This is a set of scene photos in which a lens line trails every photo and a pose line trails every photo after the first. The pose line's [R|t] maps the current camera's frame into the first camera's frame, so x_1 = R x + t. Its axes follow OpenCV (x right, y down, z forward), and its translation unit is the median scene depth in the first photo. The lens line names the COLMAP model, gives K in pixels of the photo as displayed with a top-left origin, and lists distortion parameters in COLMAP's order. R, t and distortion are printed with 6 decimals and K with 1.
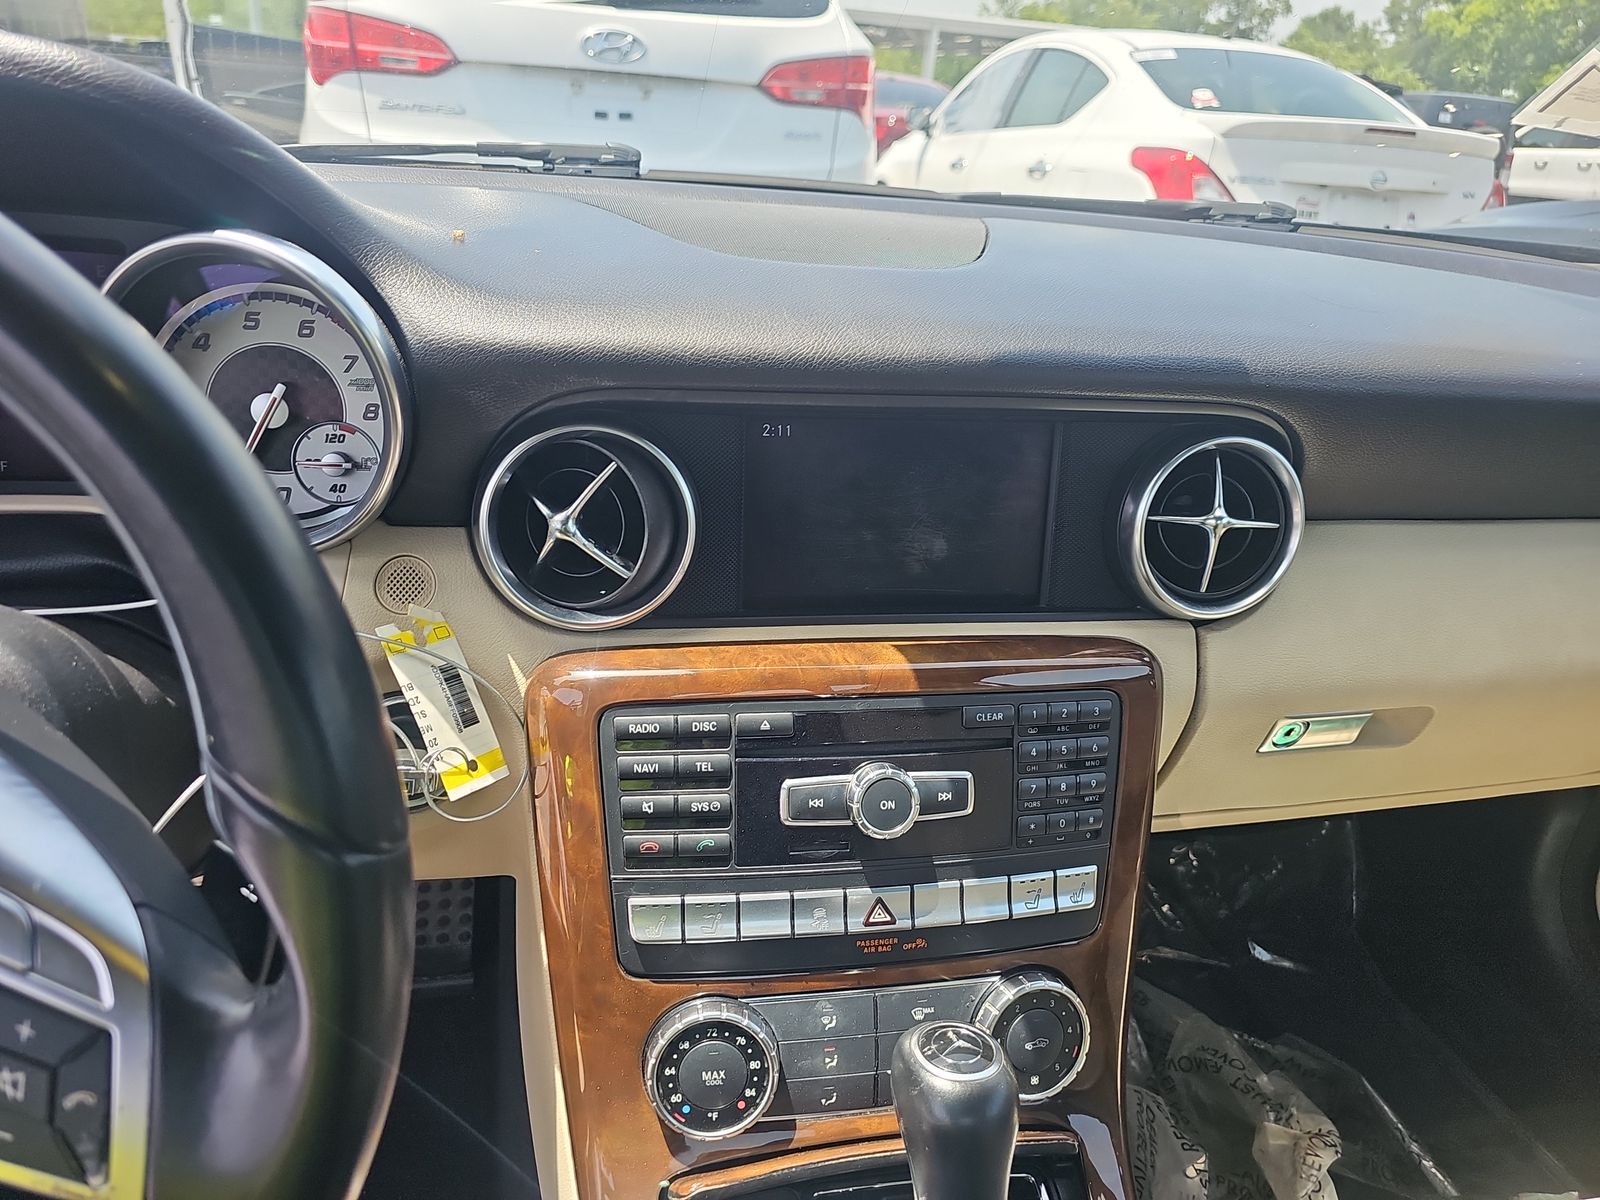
lens RADIAL K [[1060.3, 0, 787.5], [0, 1060.3, 596.8], [0, 0, 1]] dist [0.033790, -0.027338]
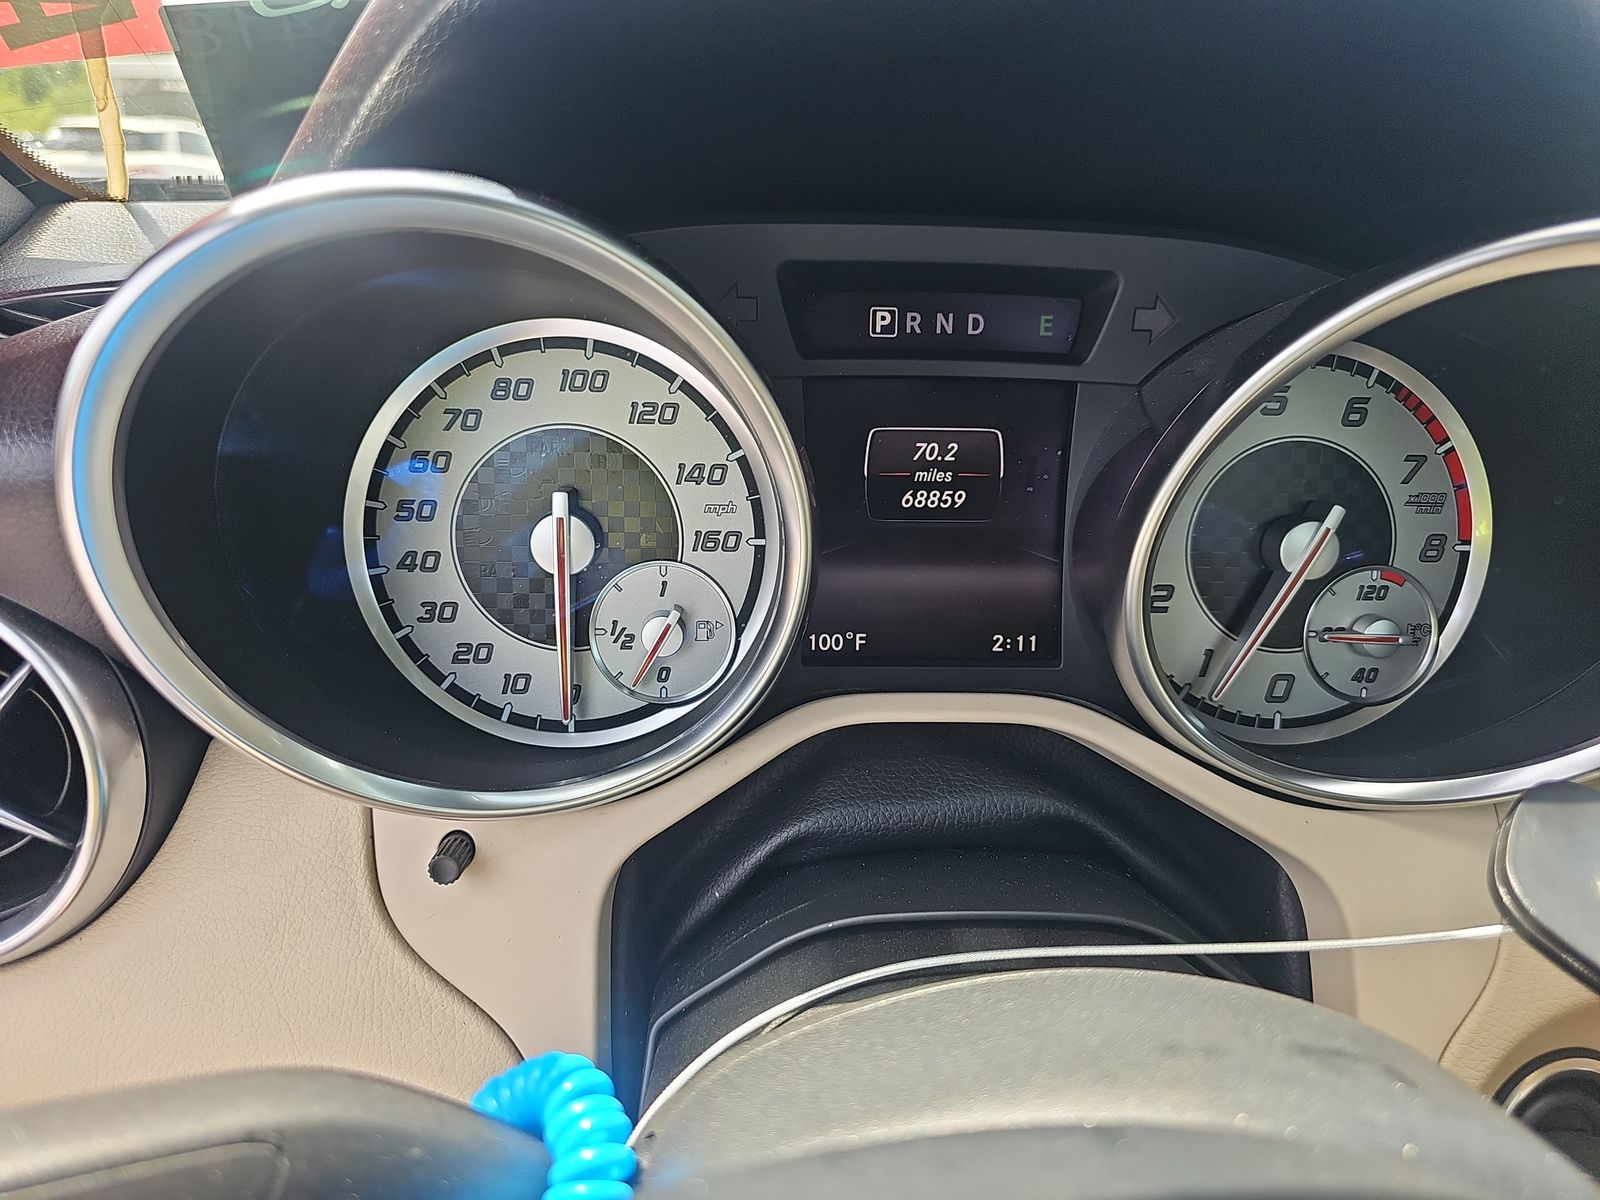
lens RADIAL K [[1060.3, 0, 809.3], [0, 1060.3, 593.9], [0, 0, 1]] dist [0.033790, -0.027338]
pose [[0.994317, 0.003944, -0.106388, -0.701615], [-0.011010, 0.997765, -0.065907, -0.109671], [0.105890, 0.066703, 0.992138, 0.392170]]
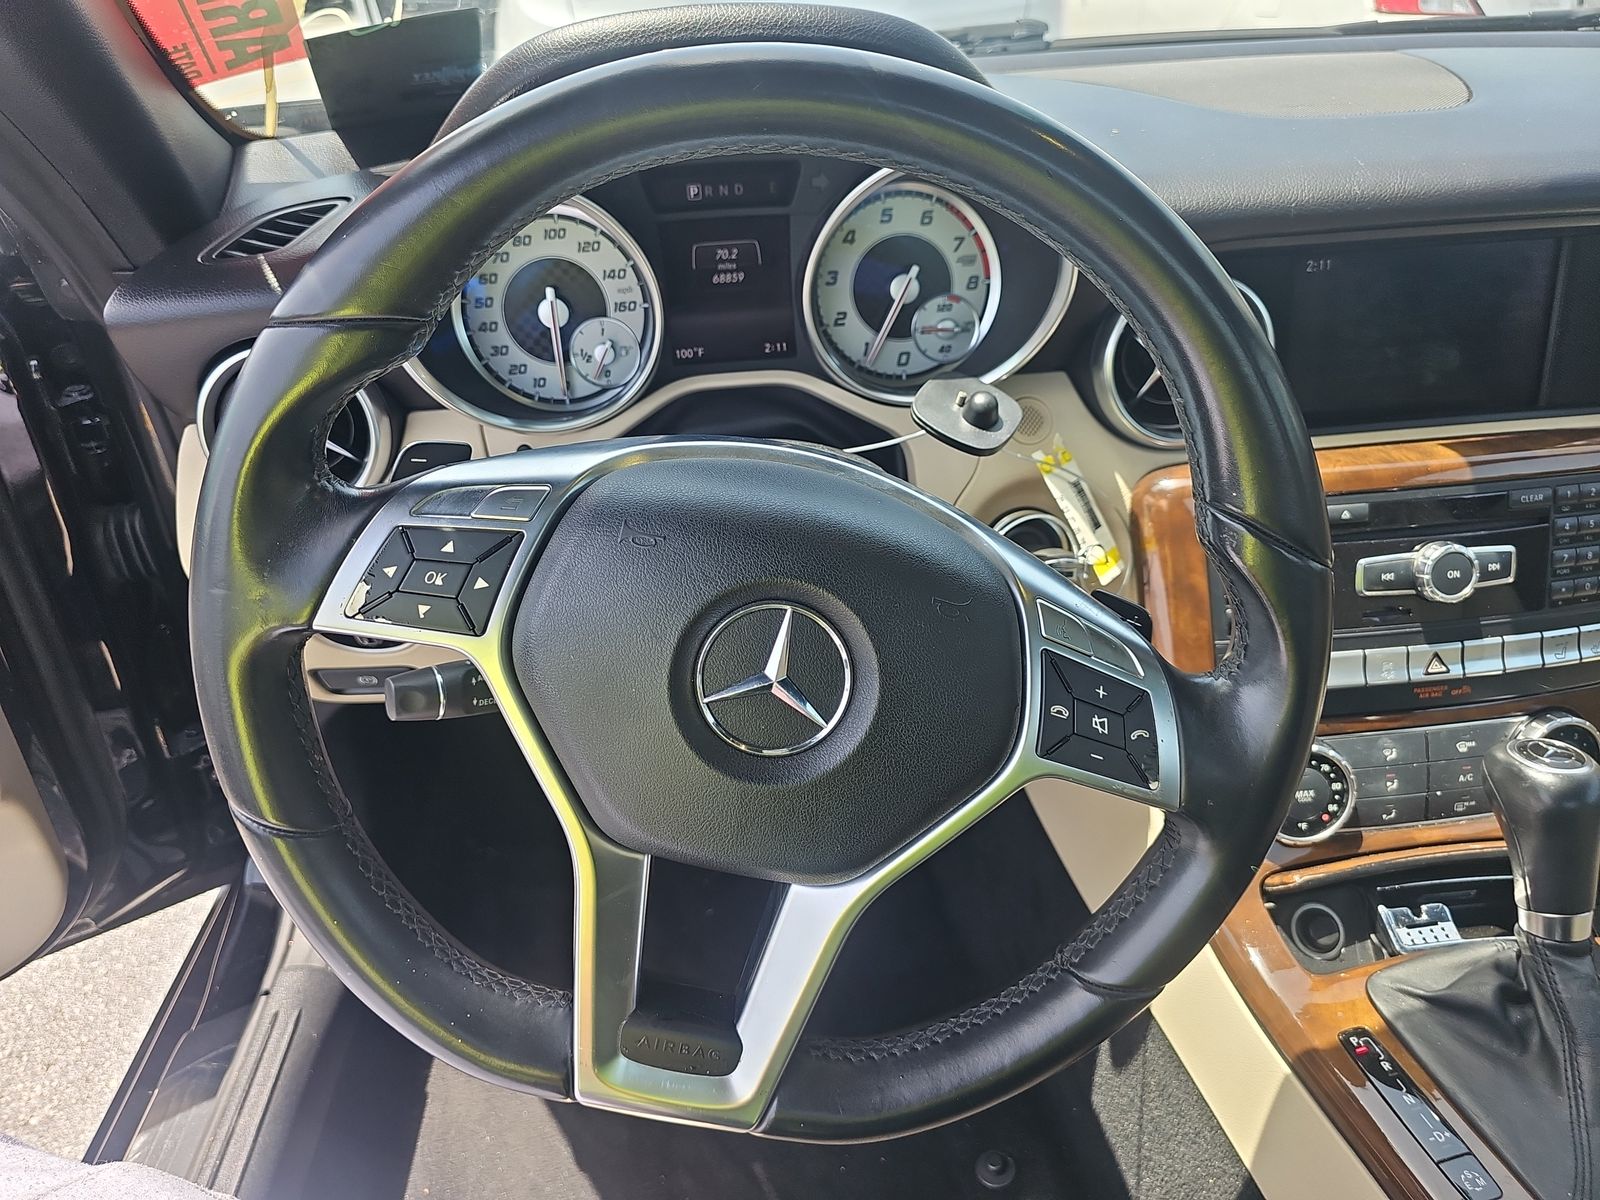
lens RADIAL K [[1060.3, 0, 779.4], [0, 1060.3, 580.3], [0, 0, 1]] dist [0.033790, -0.027338]
pose [[0.991112, -0.054014, -0.121568, -0.501312], [0.066894, 0.992274, 0.104485, 0.023666], [0.114985, -0.111689, 0.987068, -0.279689]]
